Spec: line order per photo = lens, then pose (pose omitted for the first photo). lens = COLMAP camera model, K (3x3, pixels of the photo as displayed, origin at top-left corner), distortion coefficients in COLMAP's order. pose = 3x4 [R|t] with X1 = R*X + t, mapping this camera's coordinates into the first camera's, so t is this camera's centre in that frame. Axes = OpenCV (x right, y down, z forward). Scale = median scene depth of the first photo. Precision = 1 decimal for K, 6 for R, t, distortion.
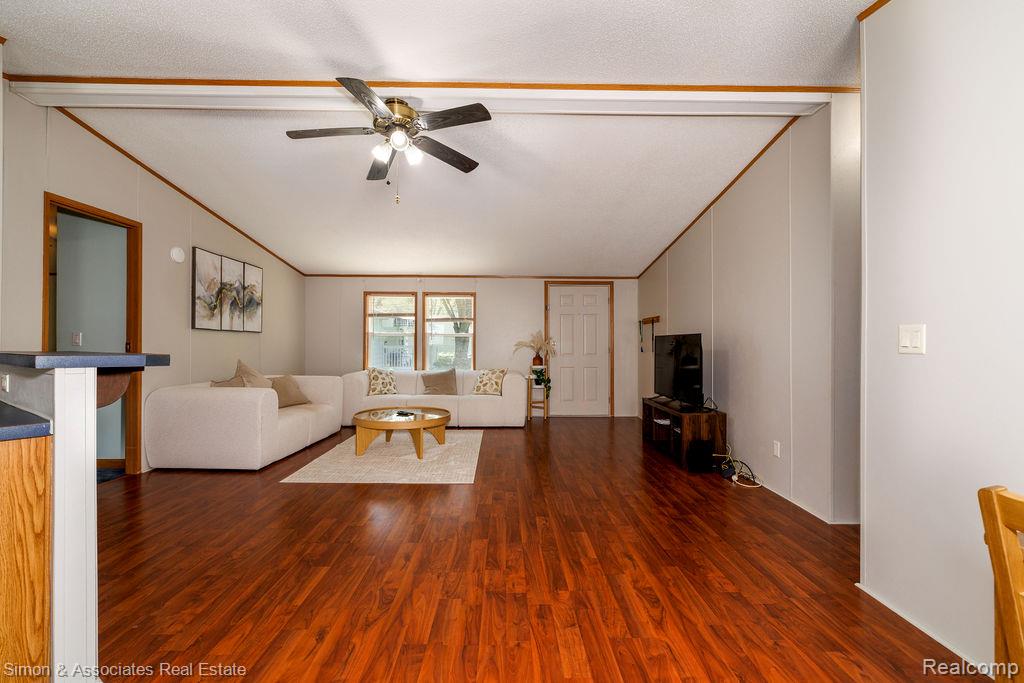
lens RADIAL K [[447.5, 0, 510.1], [0, 447.5, 343.1], [0, 0, 1]] dist [0.002987, 0.000913]
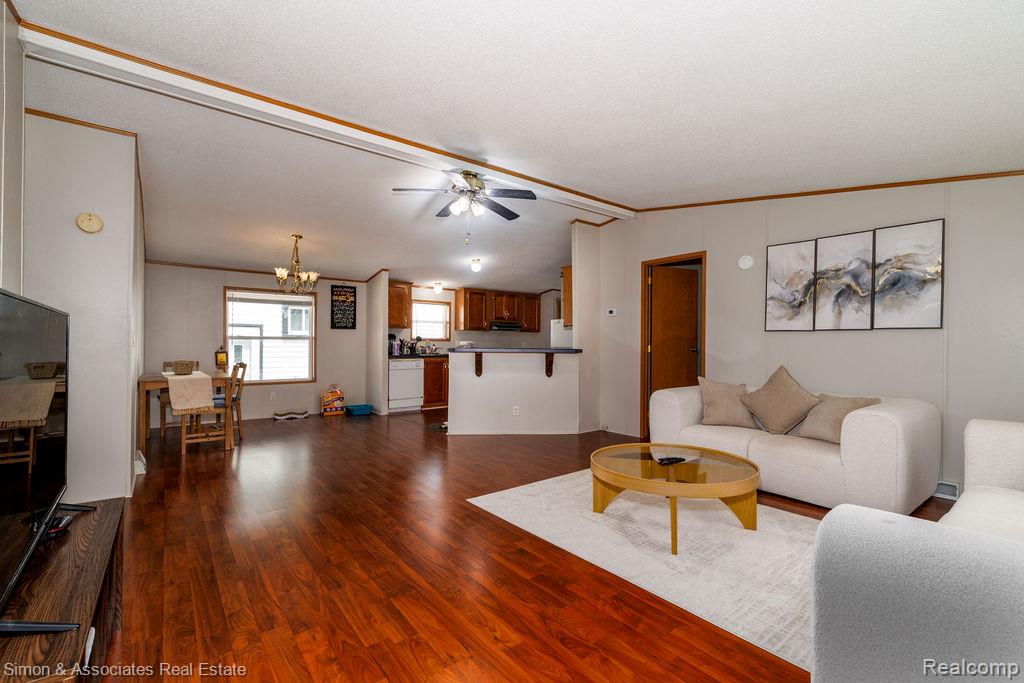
lens RADIAL K [[447.5, 0, 509.0], [0, 447.5, 343.2], [0, 0, 1]] dist [0.002987, 0.000913]
pose [[-0.798103, -0.012164, -0.602399, 0.290002], [-0.007480, 0.999919, -0.010281, 0.007109], [0.602475, -0.003700, -0.798129, 1.311137]]
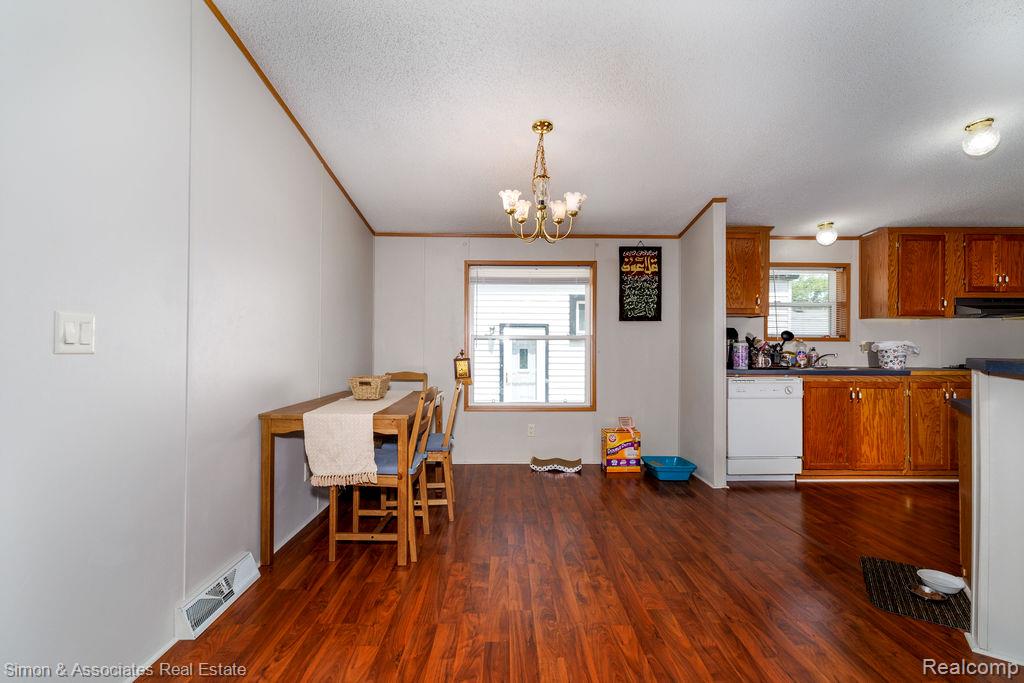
lens RADIAL K [[447.5, 0, 509.6], [0, 447.5, 342.7], [0, 0, 1]] dist [0.002987, 0.000913]
pose [[-0.999943, -0.010455, 0.002231, 0.079644], [-0.010482, 0.999870, -0.012235, 0.003365], [-0.002102, -0.012258, -0.999923, 0.646117]]
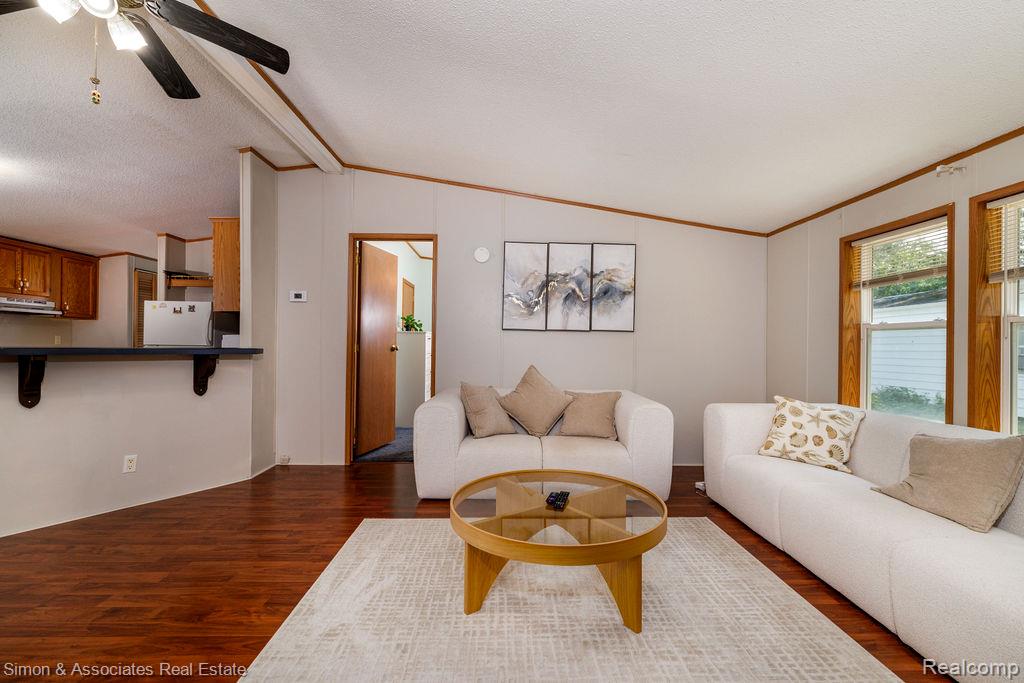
lens RADIAL K [[447.5, 0, 510.7], [0, 447.5, 343.7], [0, 0, 1]] dist [0.002987, 0.000913]
pose [[0.007496, -0.011561, -0.999905, 0.205007], [-0.007011, 0.999908, -0.011614, 0.007244], [0.999947, 0.007098, 0.007414, 0.921752]]
